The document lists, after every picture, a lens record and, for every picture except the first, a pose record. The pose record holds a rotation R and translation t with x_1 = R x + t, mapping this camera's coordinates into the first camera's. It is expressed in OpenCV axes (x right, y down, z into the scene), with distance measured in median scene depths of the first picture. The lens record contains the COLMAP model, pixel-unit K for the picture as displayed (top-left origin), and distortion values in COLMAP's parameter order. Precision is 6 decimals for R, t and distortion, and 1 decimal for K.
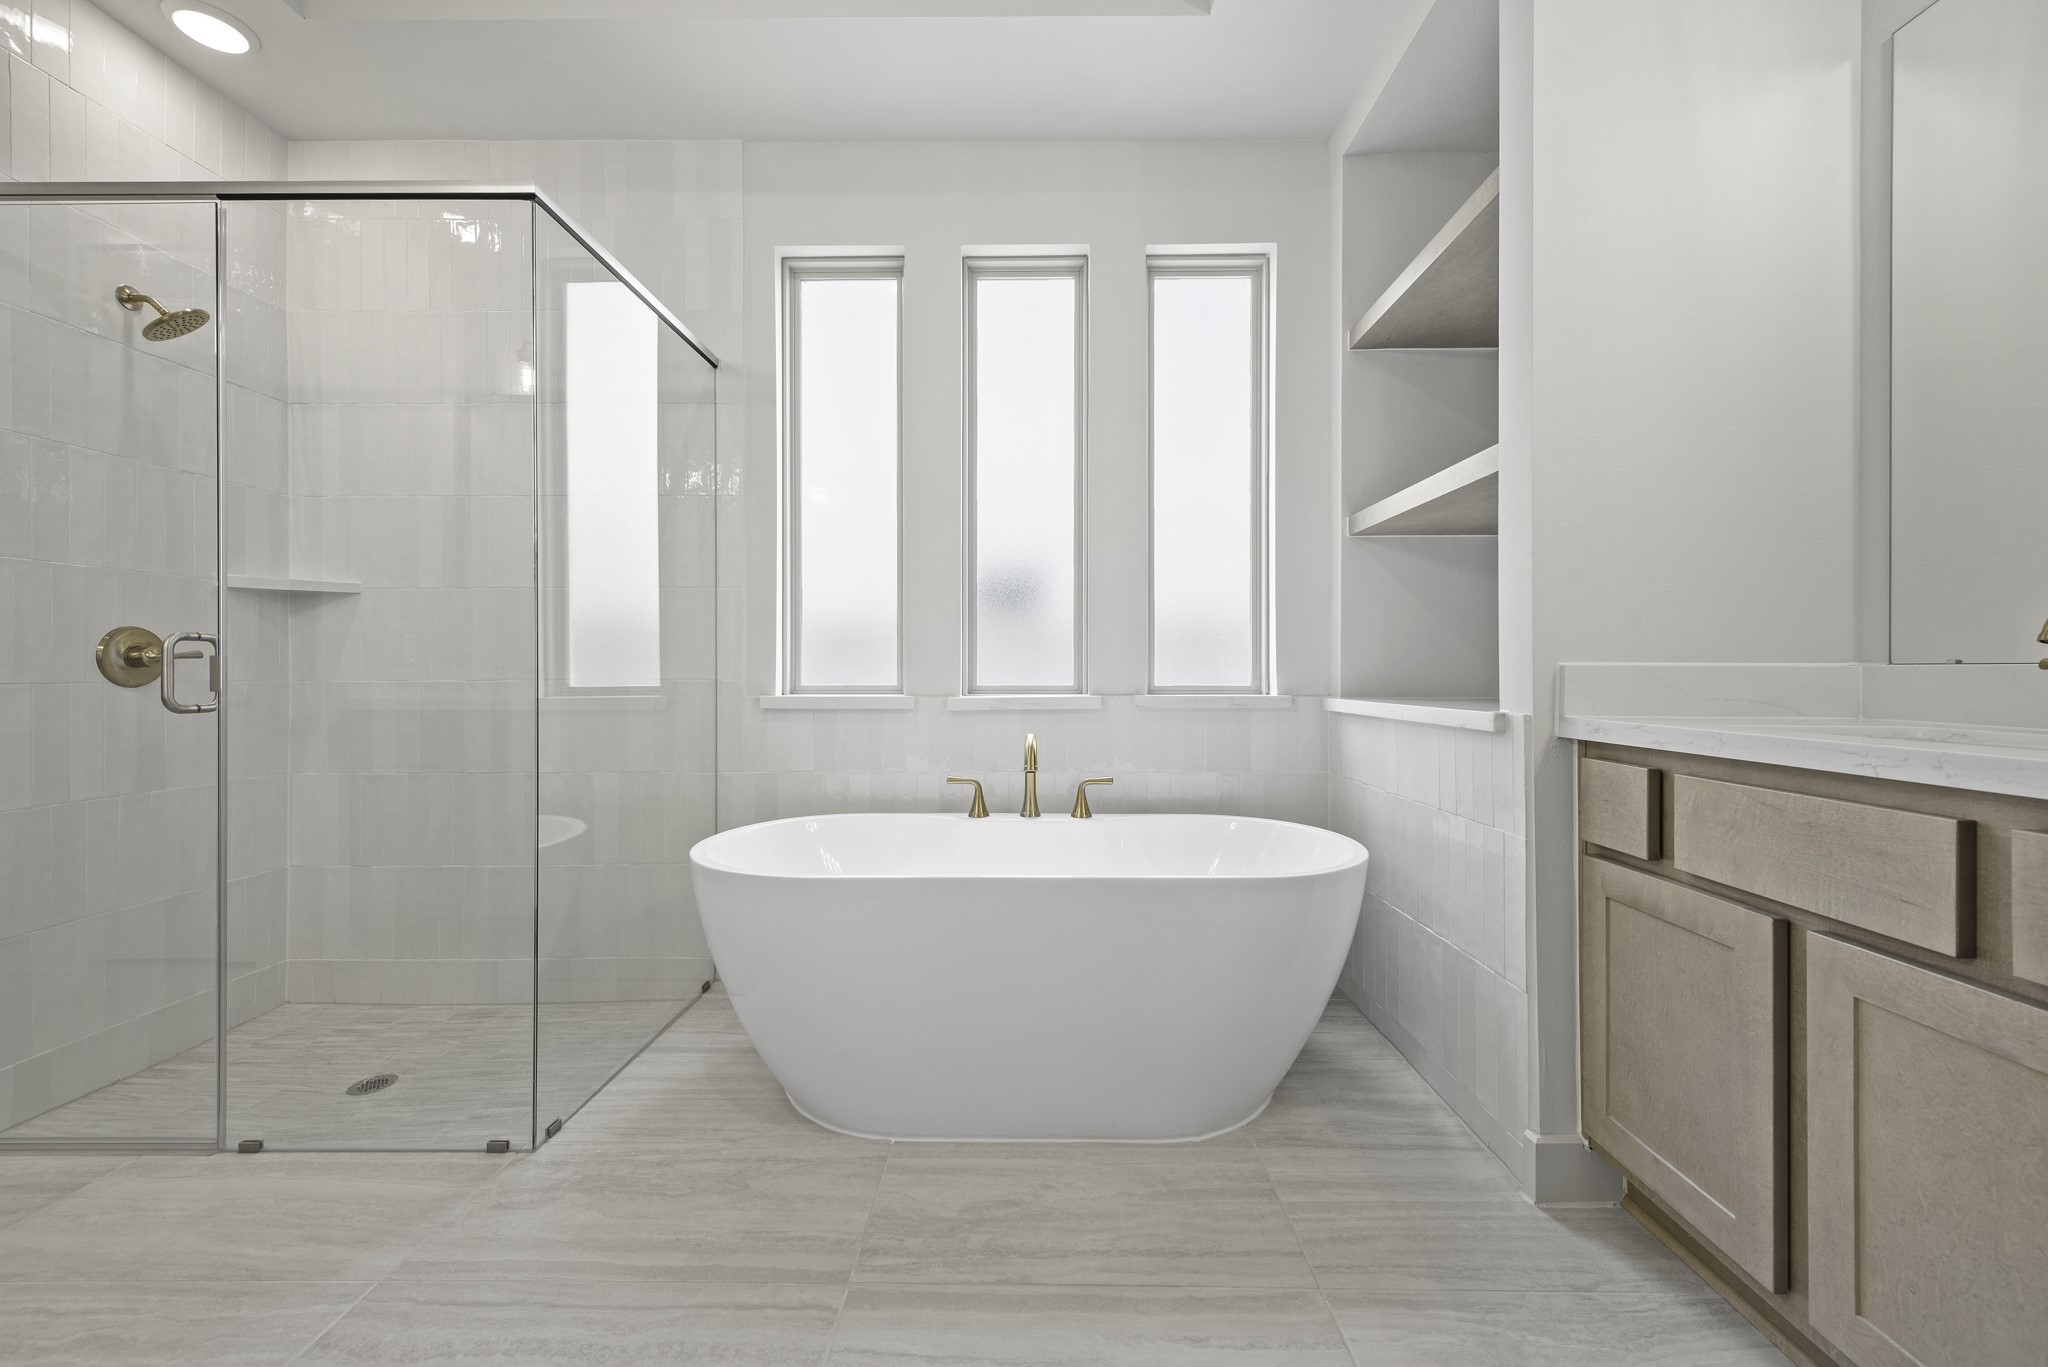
lens RADIAL K [[806.8, 0, 1024.1], [0, 806.8, 668.9], [0, 0, 1]] dist [0.016122, -0.004269]
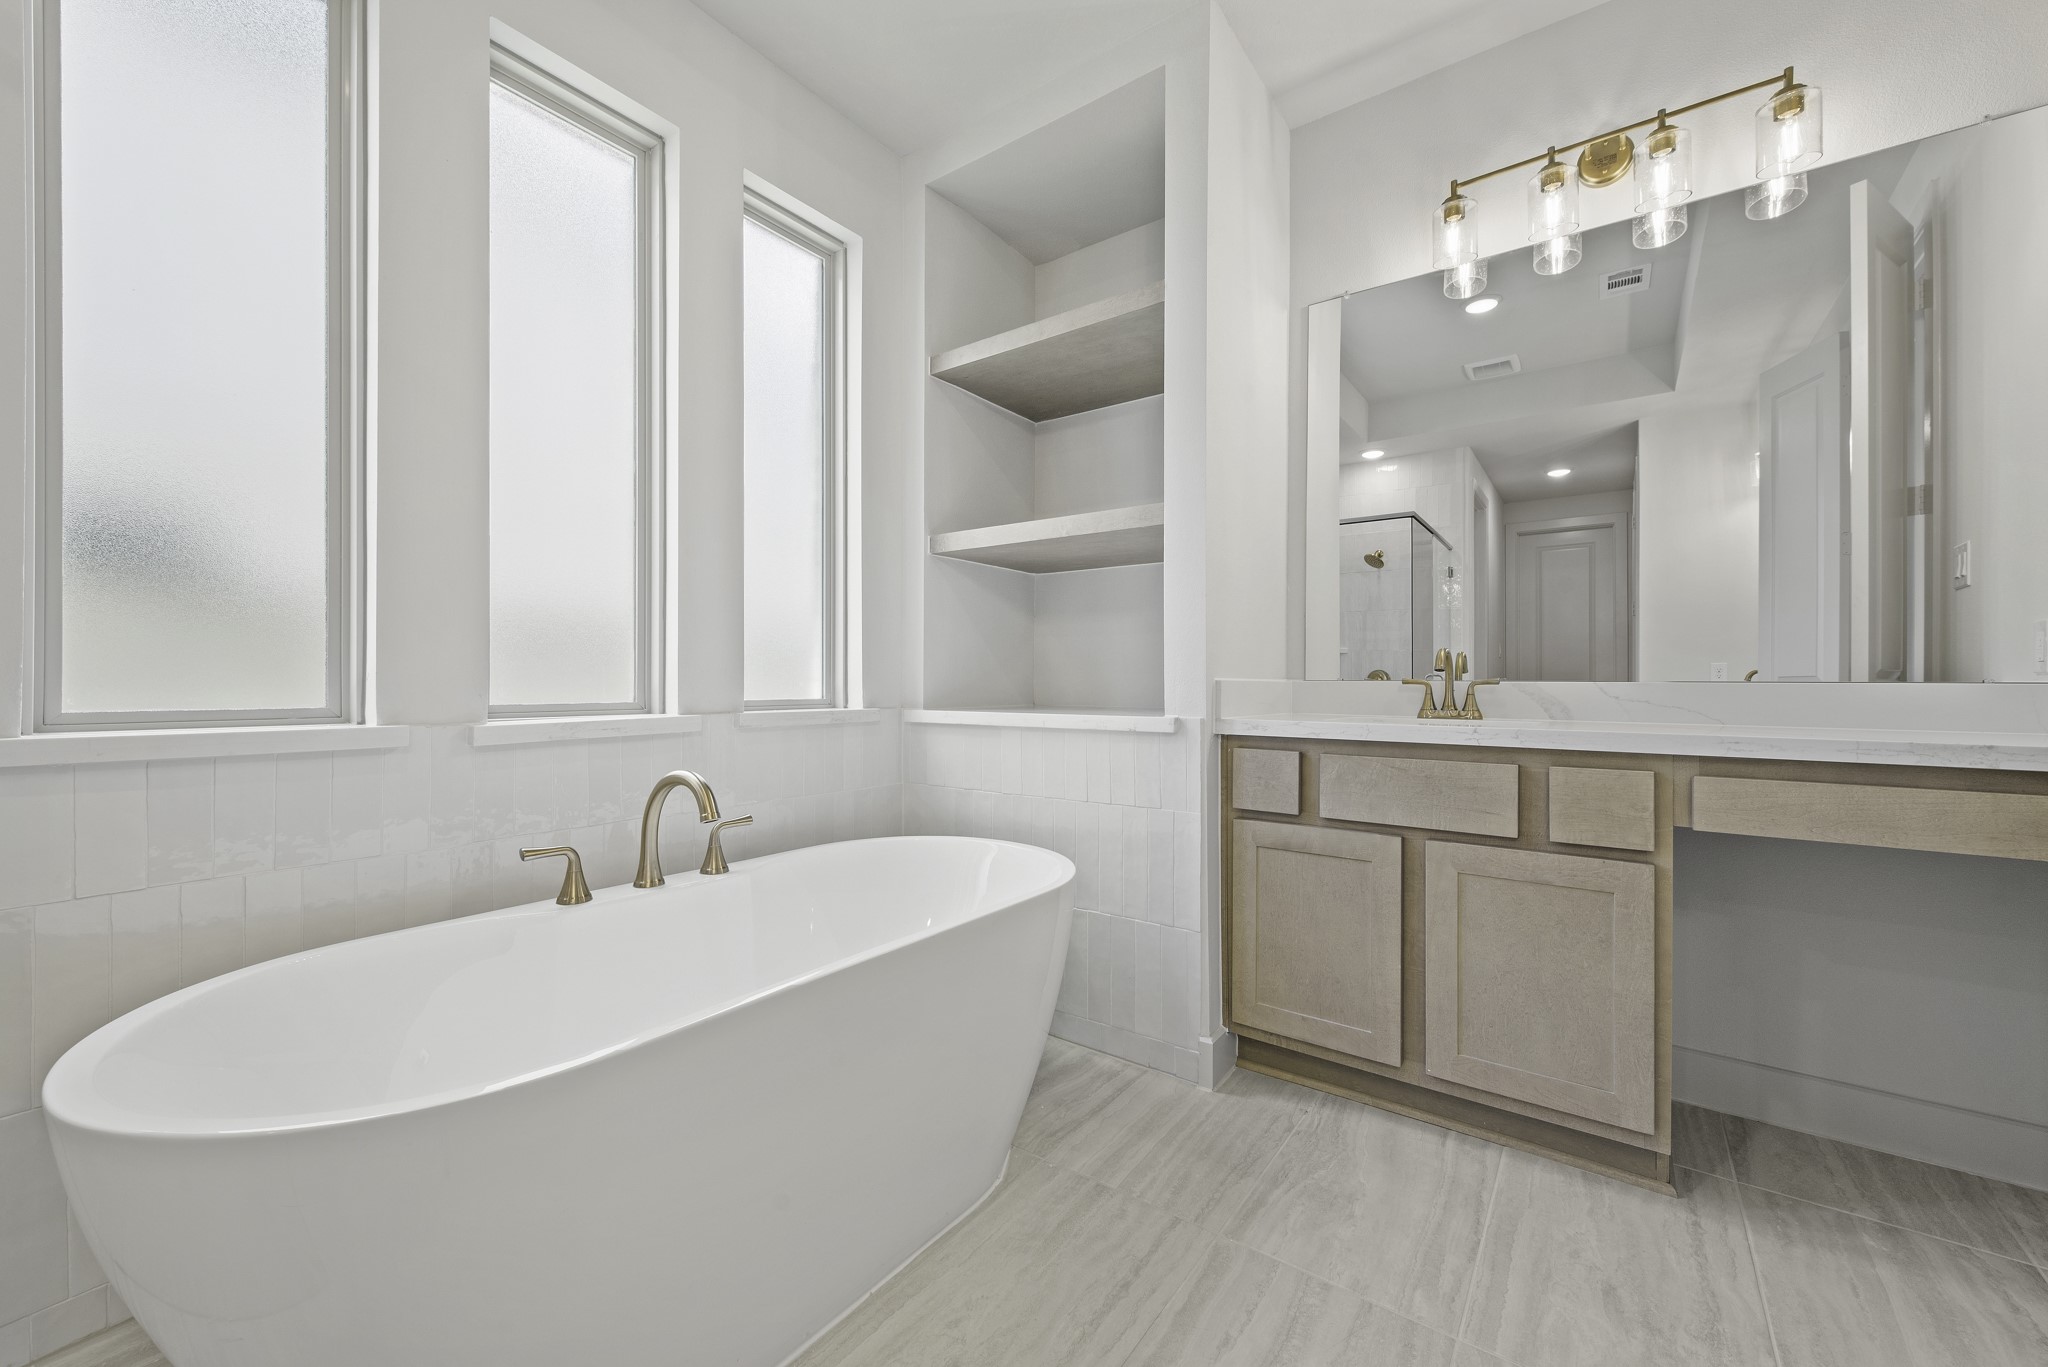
lens RADIAL K [[803.5, 0, 1022.0], [0, 803.5, 679.9], [0, 0, 1]] dist [0.014372, -0.000203]
pose [[0.584592, 0.003708, 0.811319, -0.540437], [-0.005306, 0.999986, -0.000747, -0.002255], [-0.811310, -0.003868, 0.584604, 0.435657]]
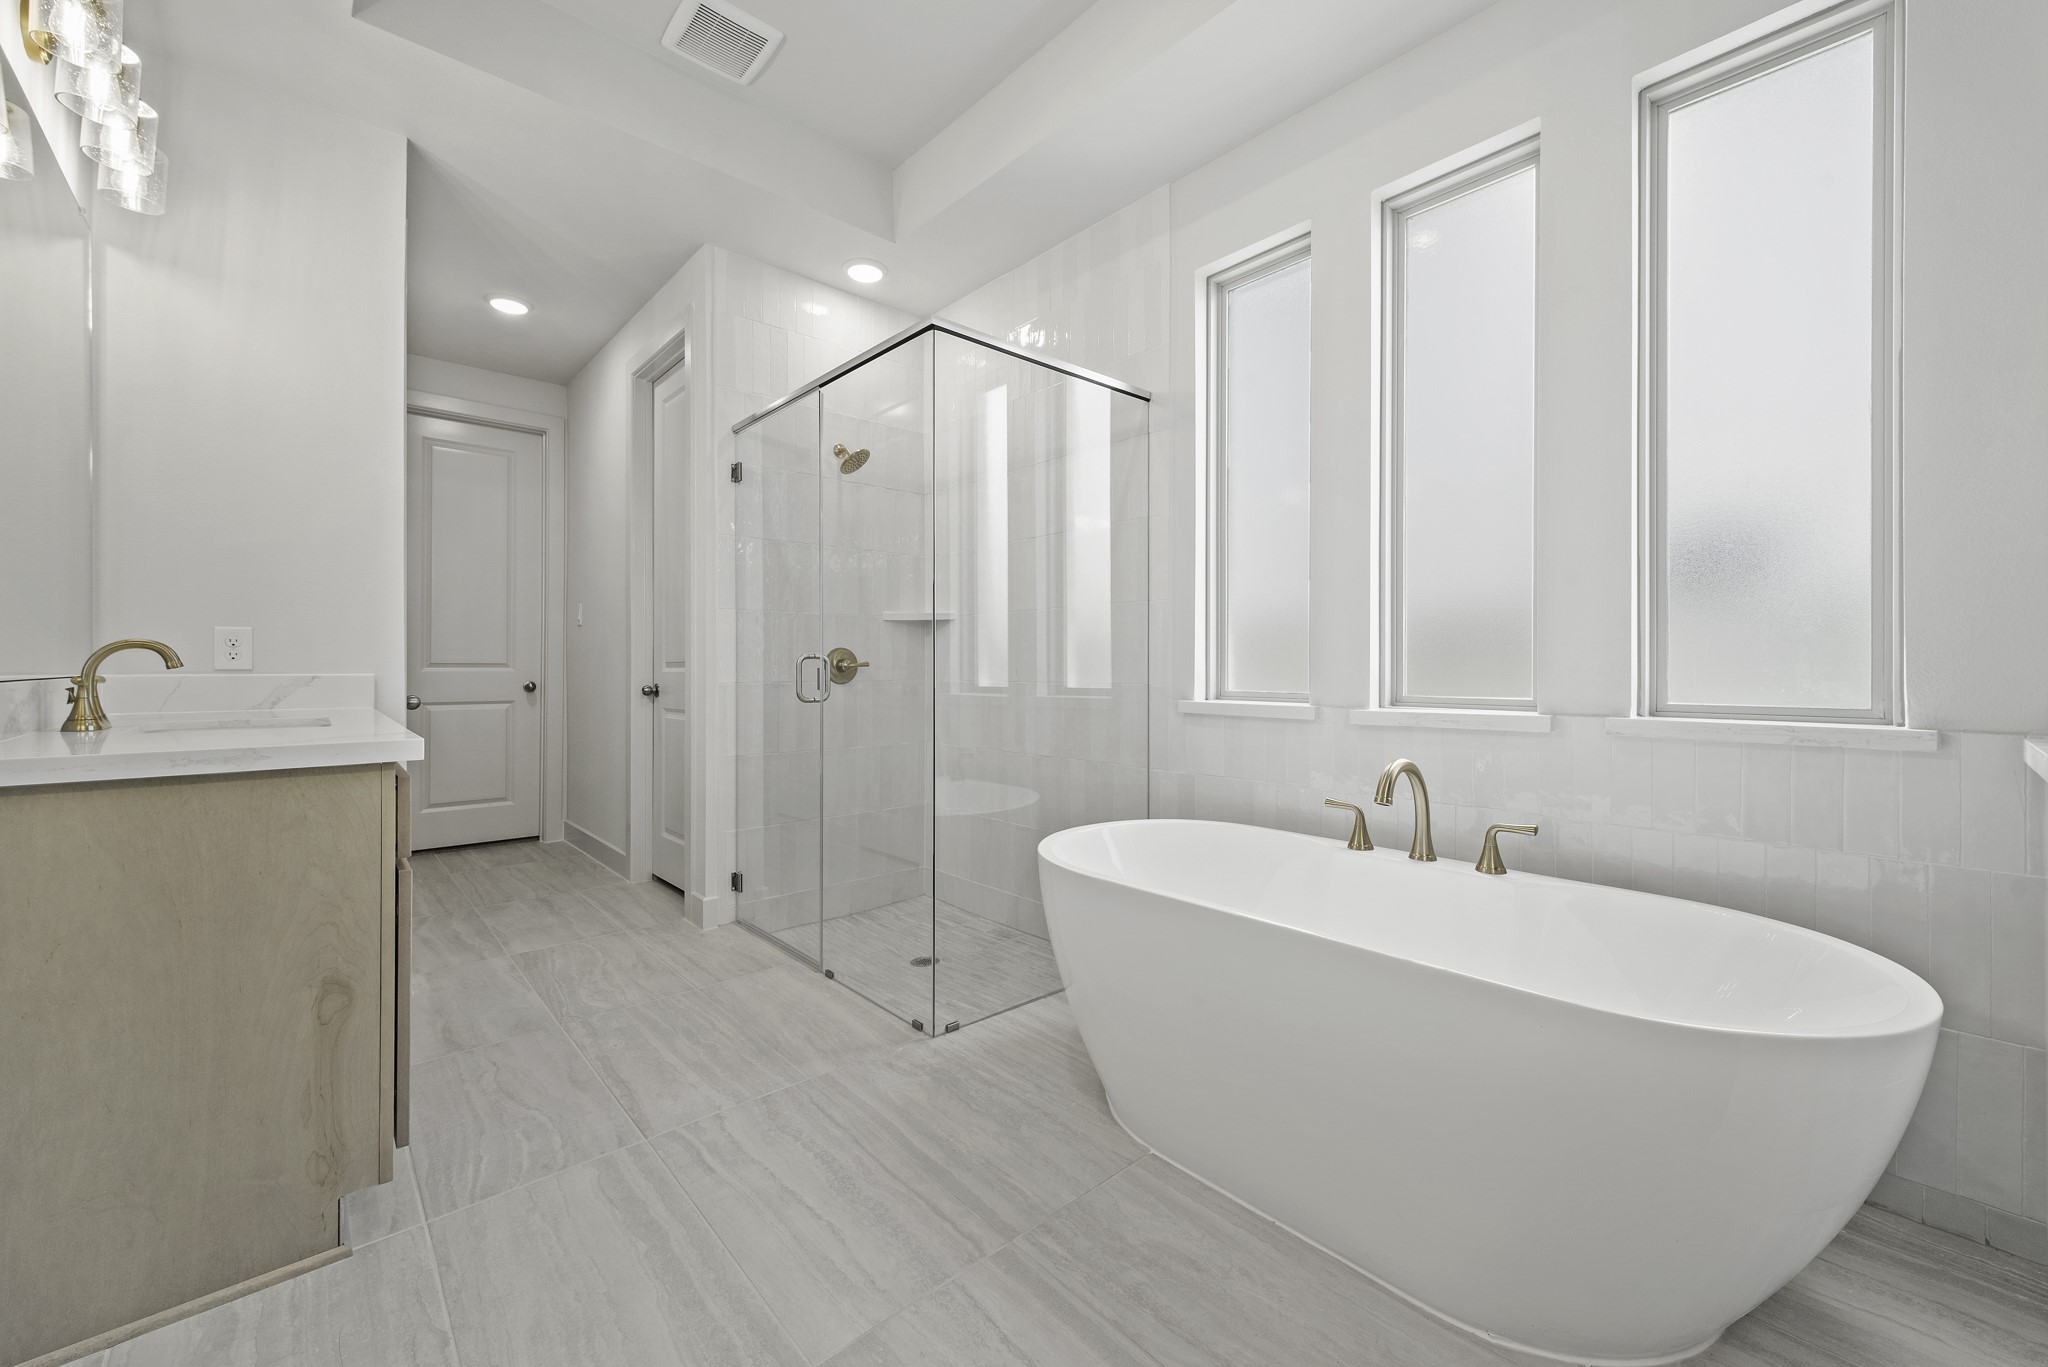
lens RADIAL K [[799.2, 0, 1027.6], [0, 799.2, 663.2], [0, 0, 1]] dist [0.011182, -0.000231]
pose [[0.683092, -0.001530, -0.730331, 0.464401], [0.002746, 0.999996, 0.000473, -0.025461], [0.730328, -0.002329, 0.683093, 0.209496]]
